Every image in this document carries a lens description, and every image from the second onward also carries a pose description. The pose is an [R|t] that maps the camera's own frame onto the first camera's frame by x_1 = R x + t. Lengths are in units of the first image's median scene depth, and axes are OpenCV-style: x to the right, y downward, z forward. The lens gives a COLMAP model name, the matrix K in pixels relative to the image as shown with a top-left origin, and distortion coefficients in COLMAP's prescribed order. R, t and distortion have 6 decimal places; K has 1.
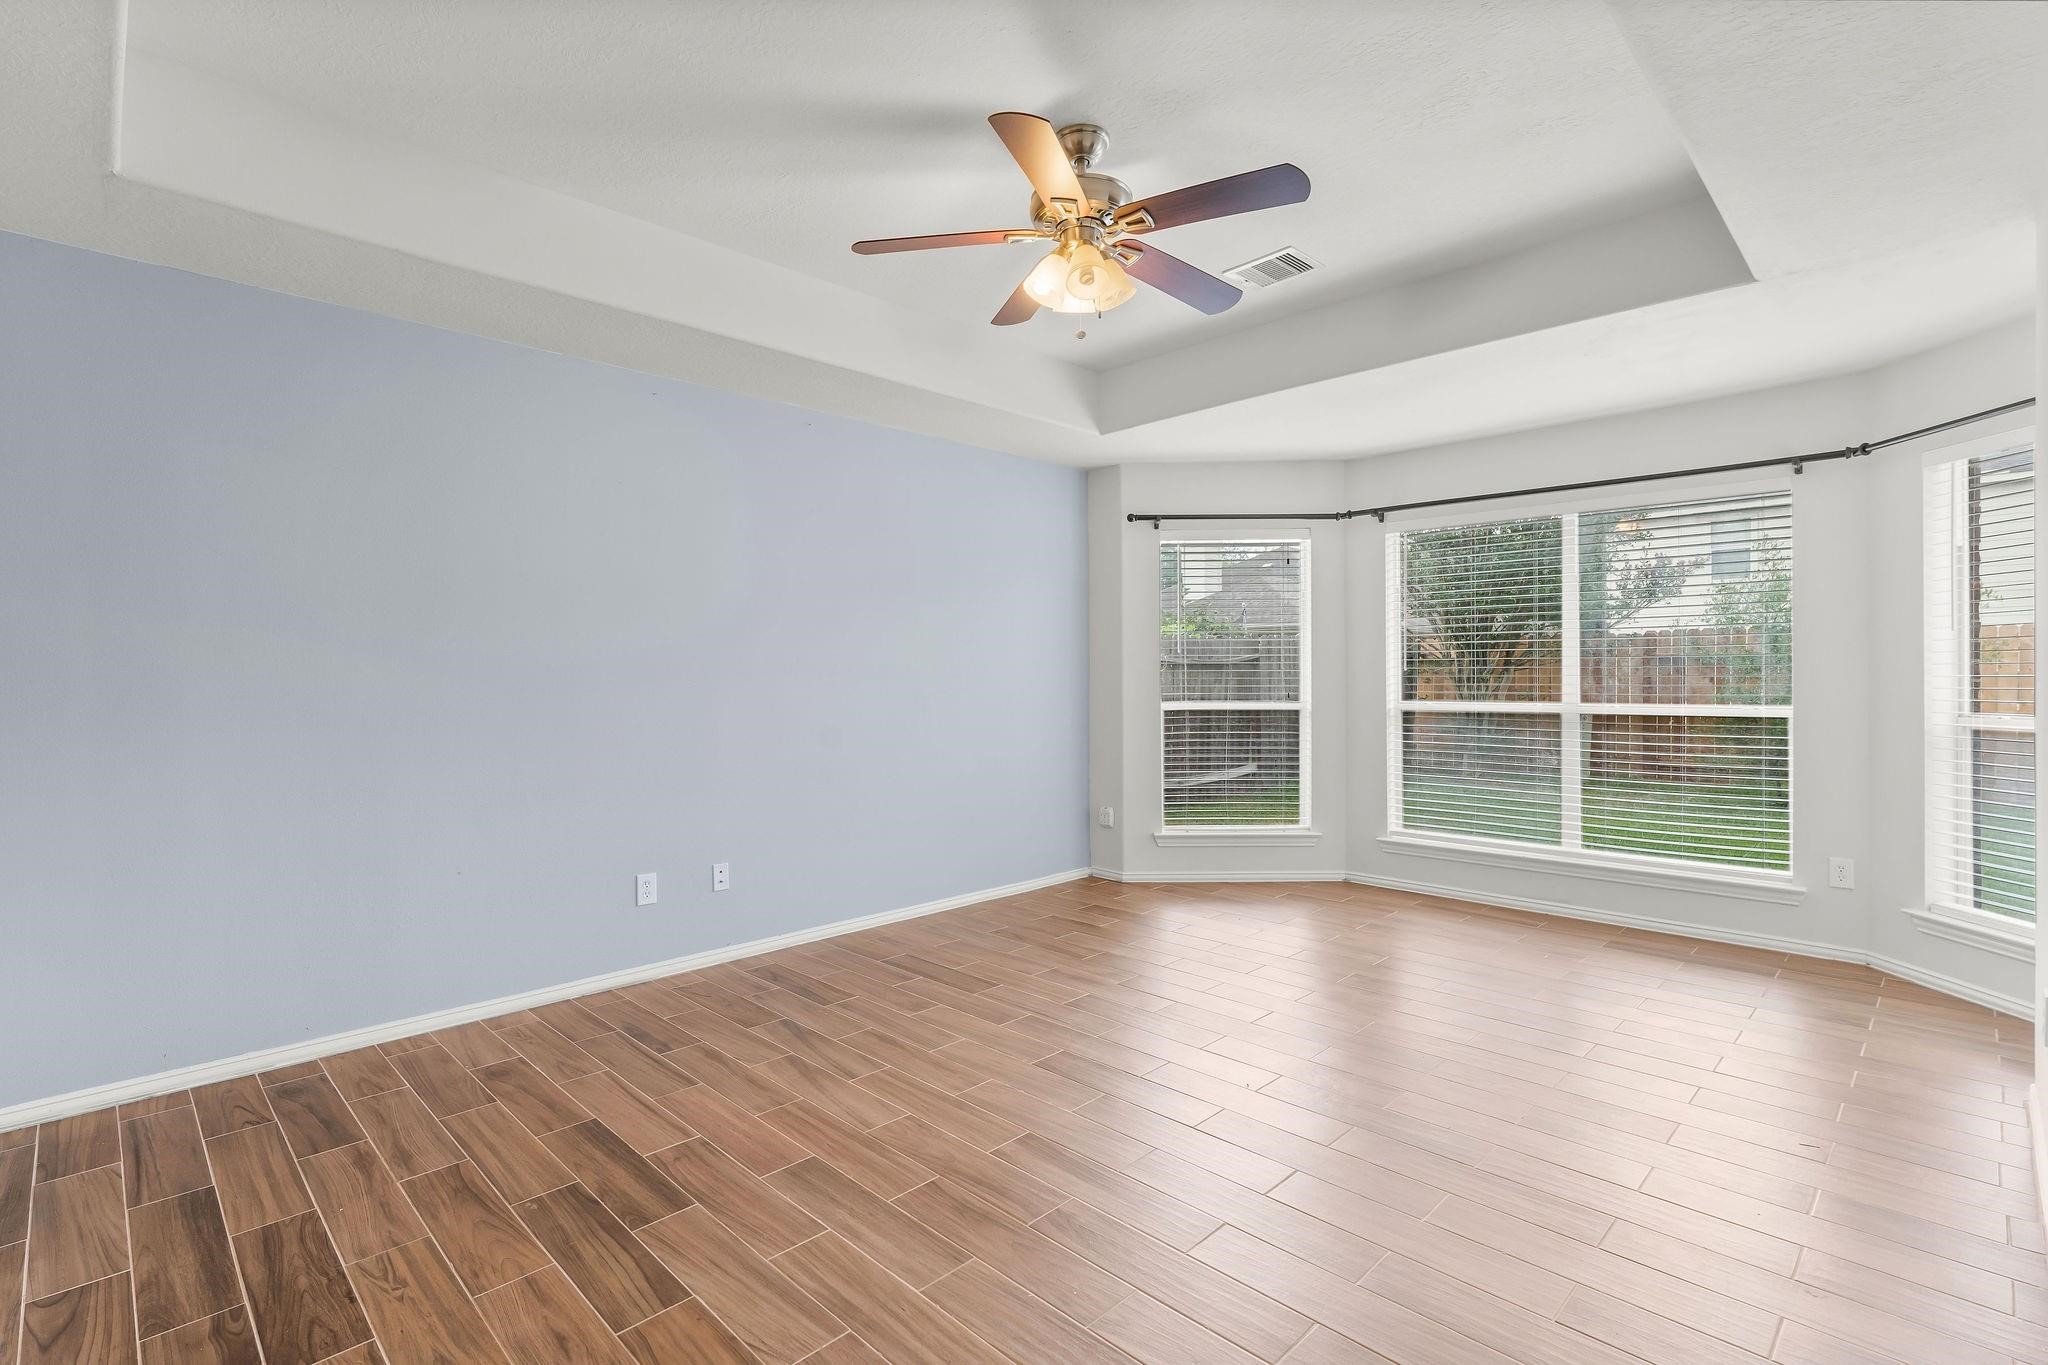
lens RADIAL K [[945.0, 0, 1018.5], [0, 945.0, 684.1], [0, 0, 1]] dist [-0.003047, -0.000154]
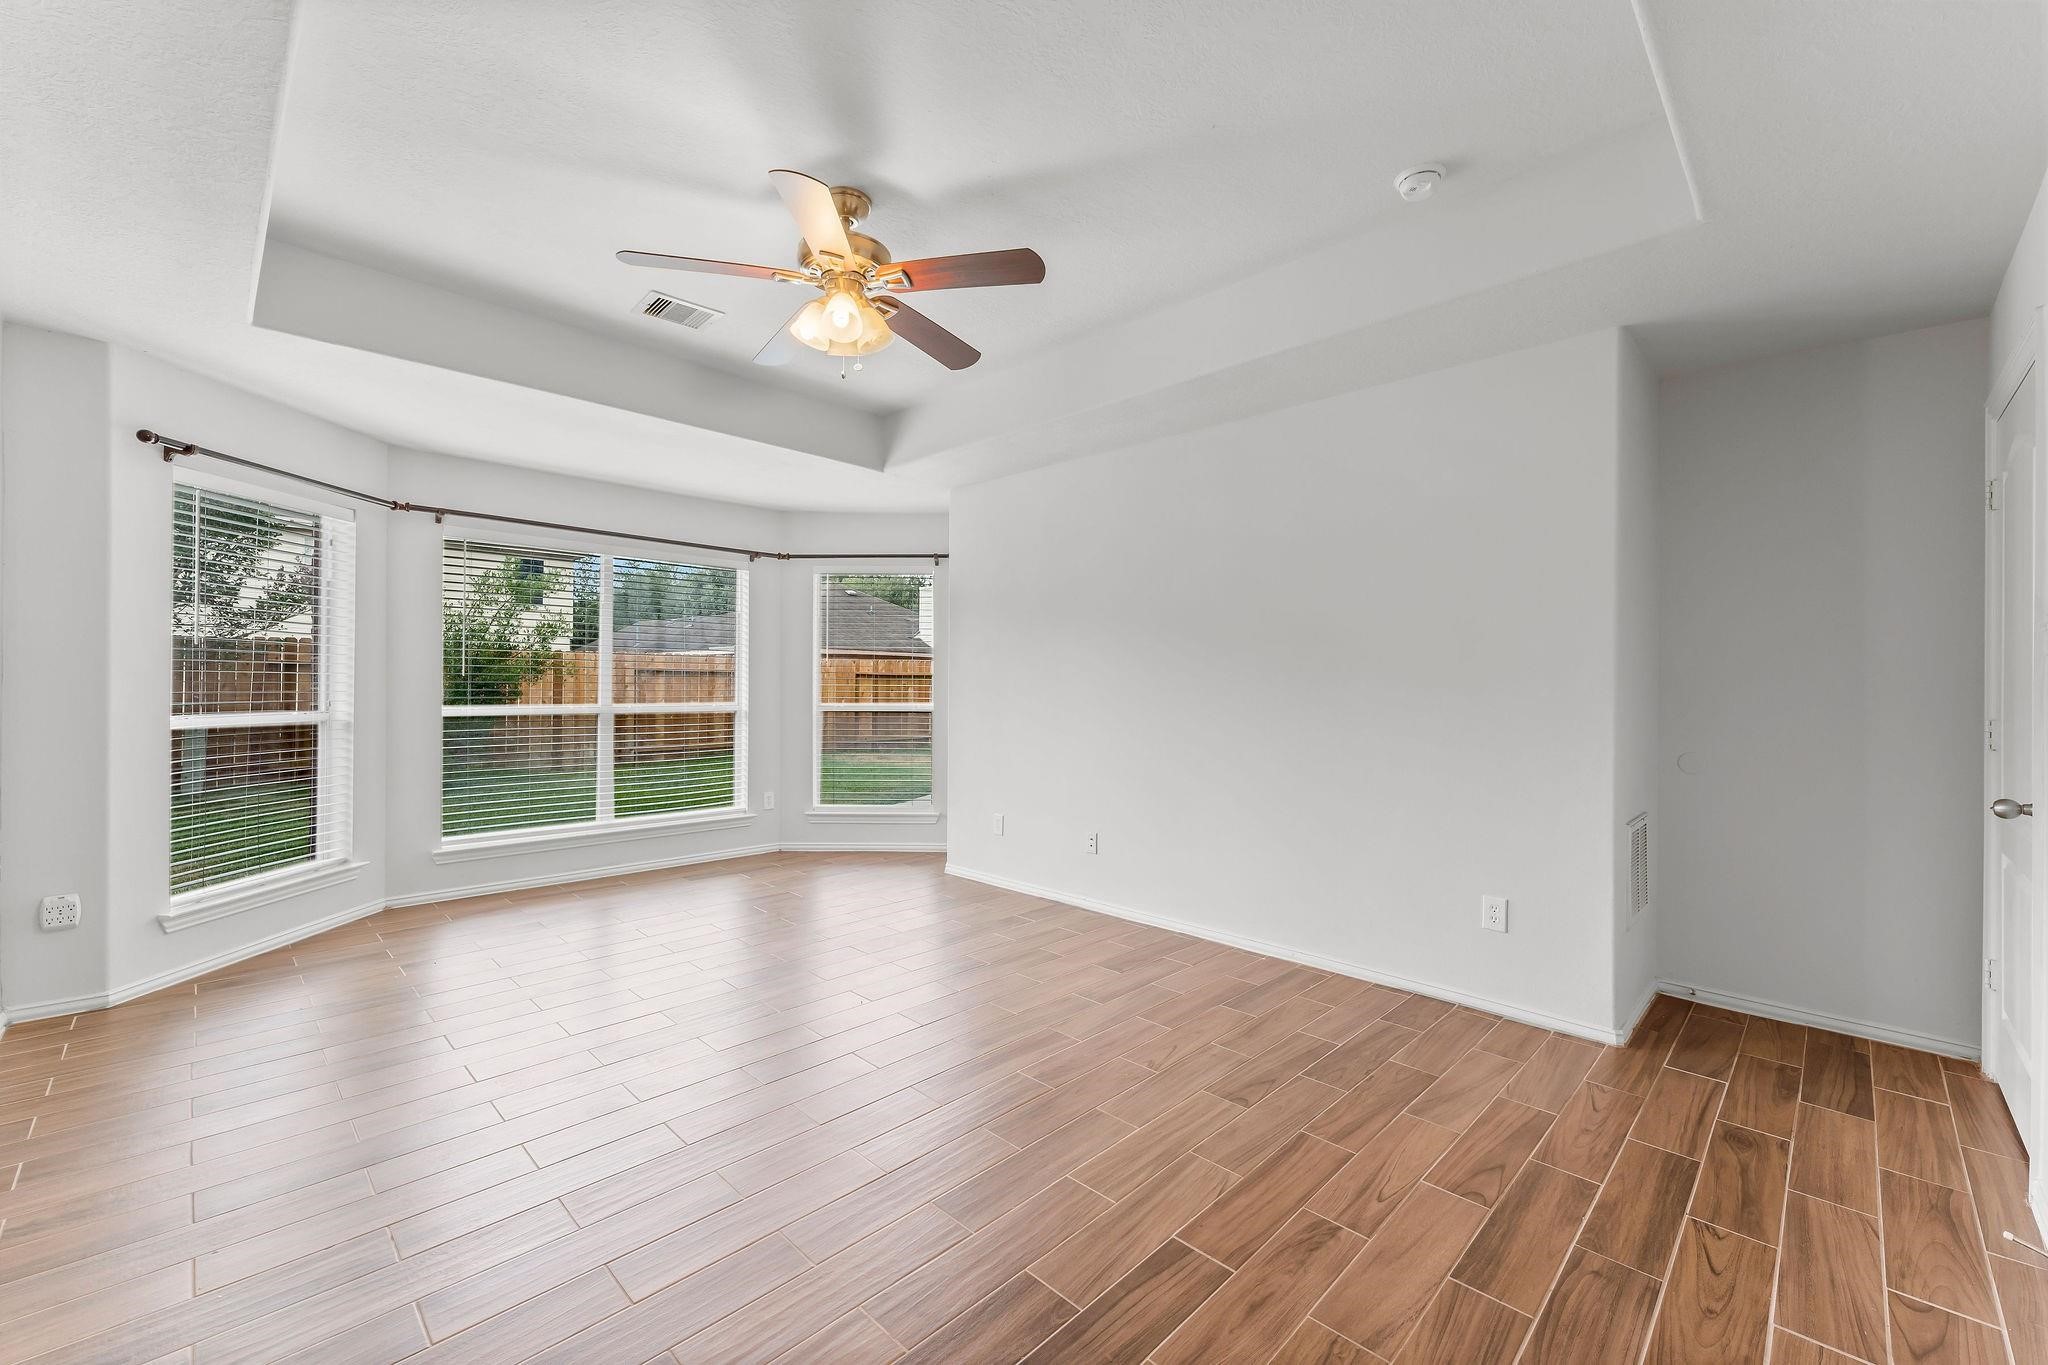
lens RADIAL K [[825.4, 0, 1015.6], [0, 825.4, 676.3], [0, 0, 1]] dist [0.004484, 0.000473]
pose [[-0.003625, 0.013803, 0.999898, -0.587783], [-0.000784, 0.999904, -0.013806, -0.003468], [-0.999993, -0.000834, -0.003614, 0.522317]]
